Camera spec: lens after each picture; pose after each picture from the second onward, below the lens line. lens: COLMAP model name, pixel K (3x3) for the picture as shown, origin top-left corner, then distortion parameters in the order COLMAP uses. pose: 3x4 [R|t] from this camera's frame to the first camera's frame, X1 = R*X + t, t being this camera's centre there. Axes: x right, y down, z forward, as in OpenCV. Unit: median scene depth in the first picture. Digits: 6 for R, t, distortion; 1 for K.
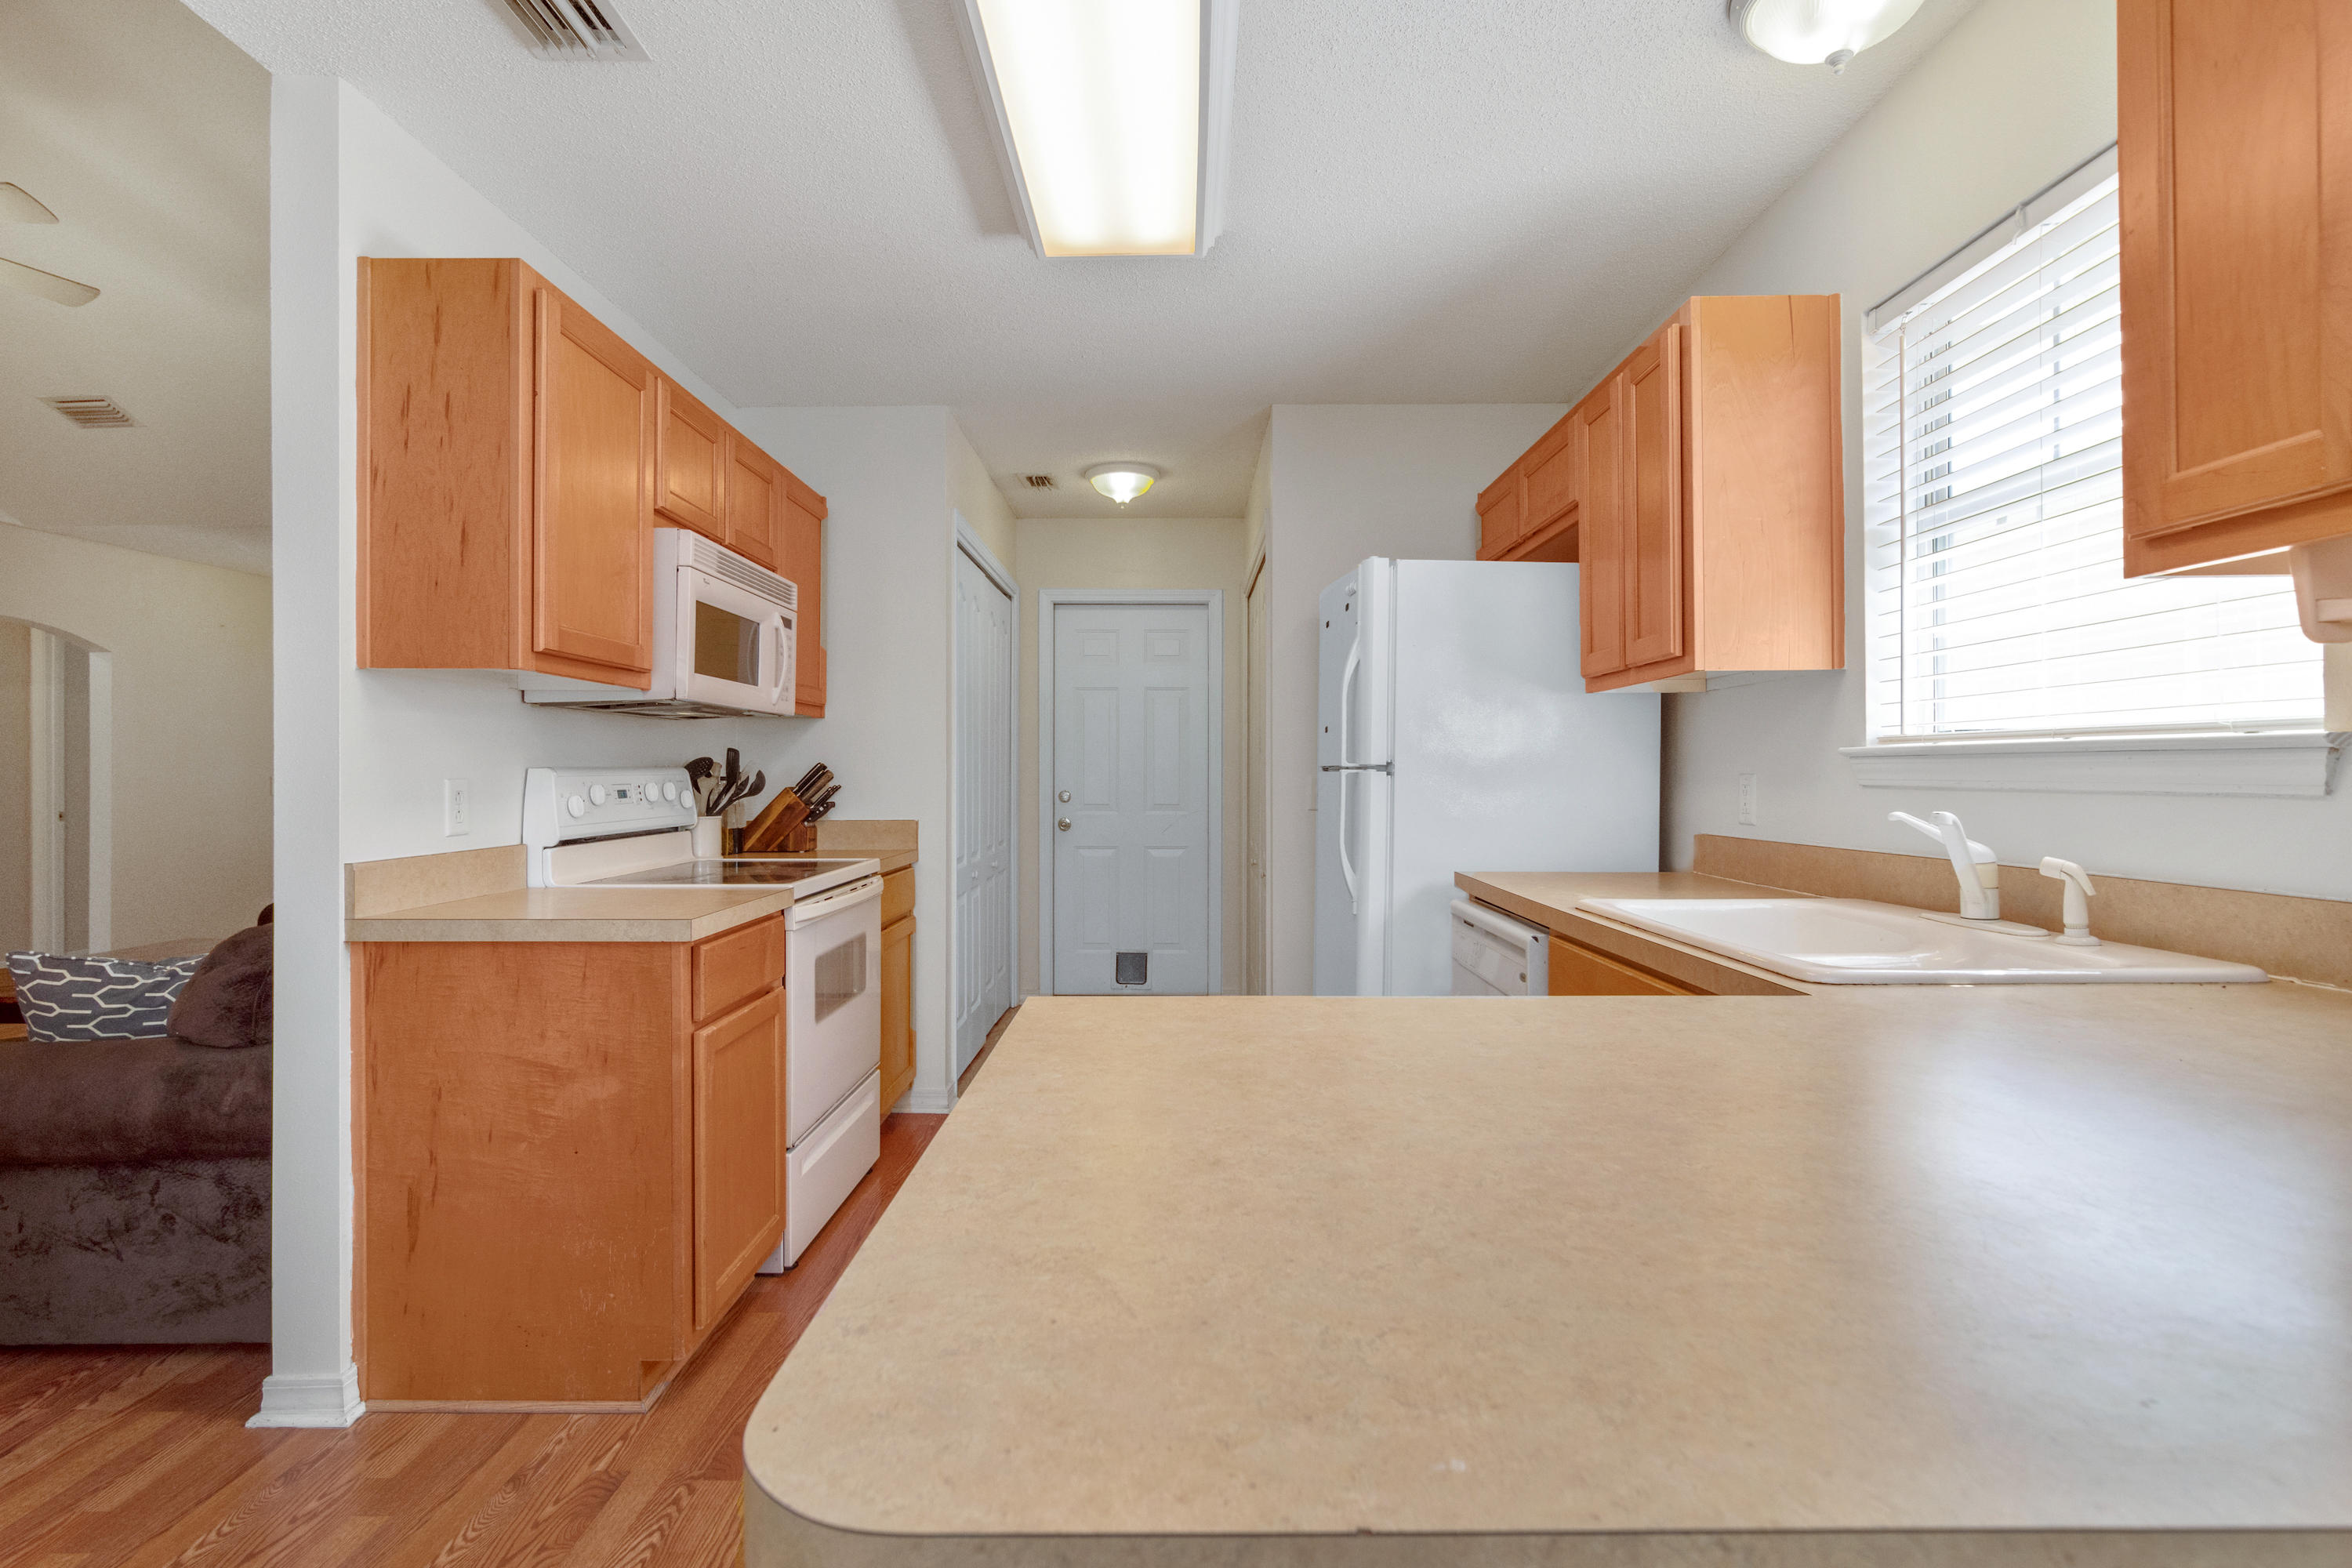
lens RADIAL K [[1091.8, 0, 1180.9], [0, 1091.8, 772.0], [0, 0, 1]] dist [0.000887, -0.000050]
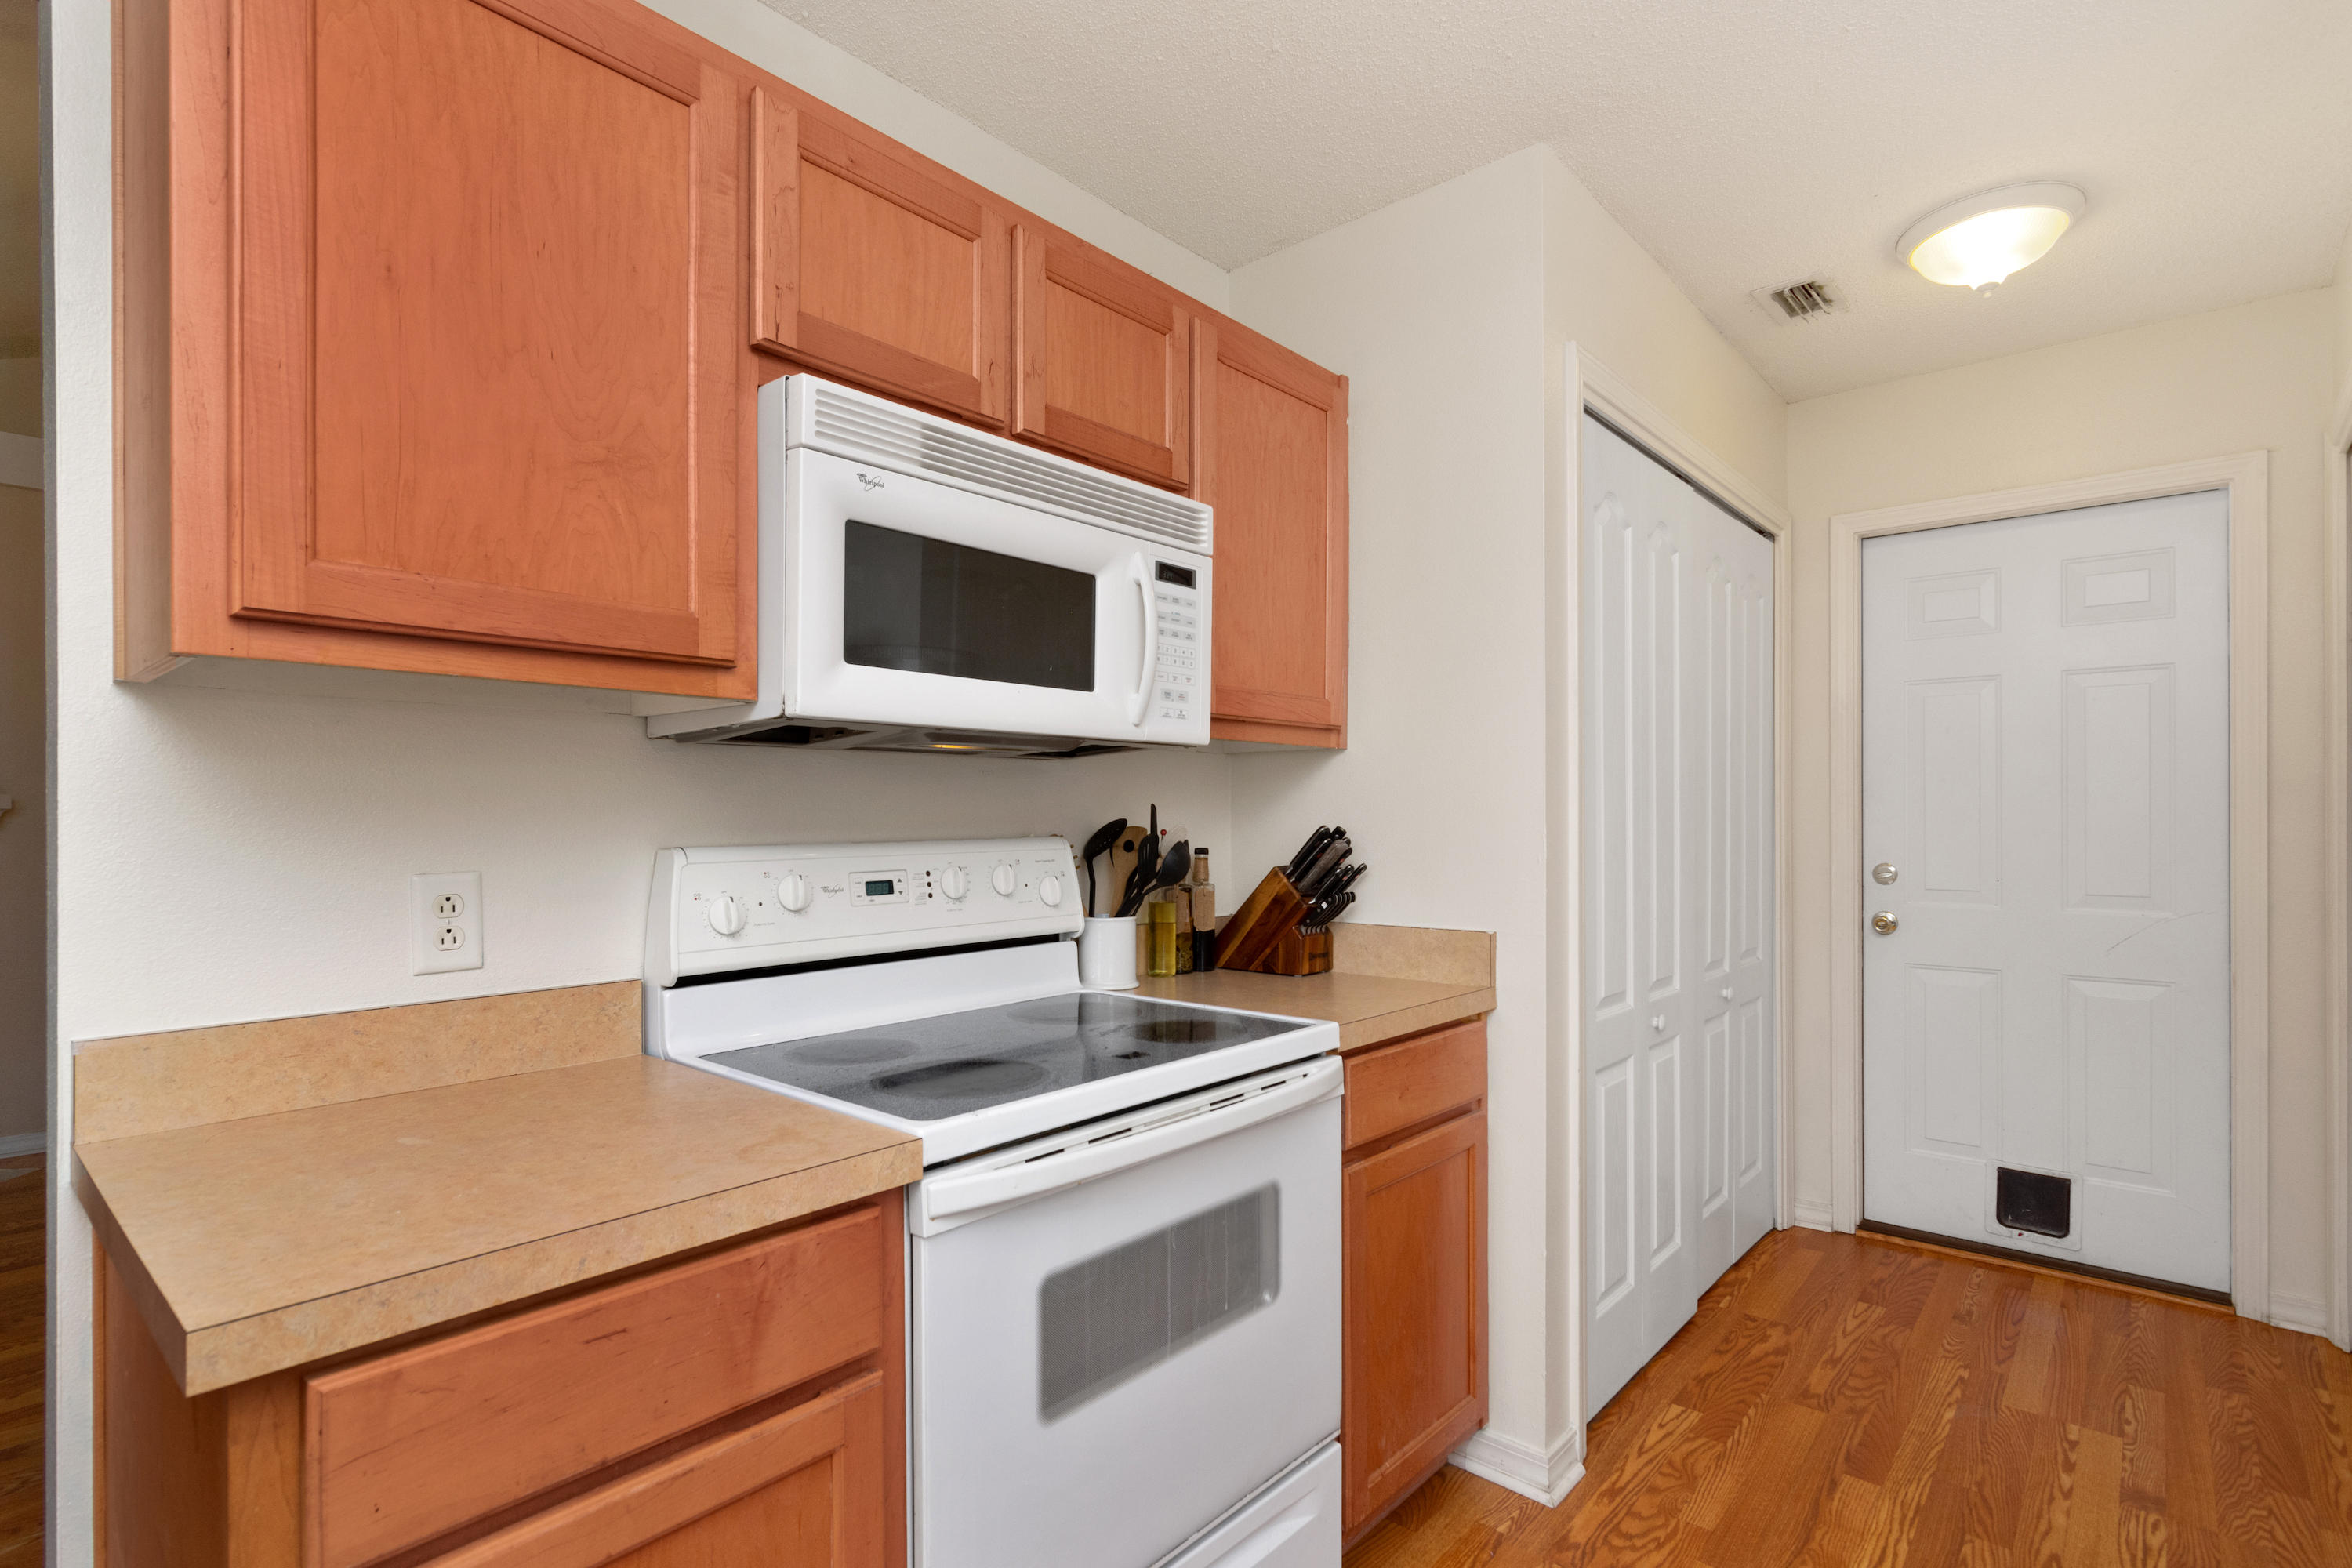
lens RADIAL K [[1136.9, 0, 1171.9], [0, 1136.9, 814.6], [0, 0, 1]] dist [-0.000425, 0.000173]
pose [[0.750234, -0.002636, -0.661167, 0.013159], [0.002177, 0.999996, -0.001517, -0.017309], [0.661168, -0.000301, 0.750237, 0.615604]]
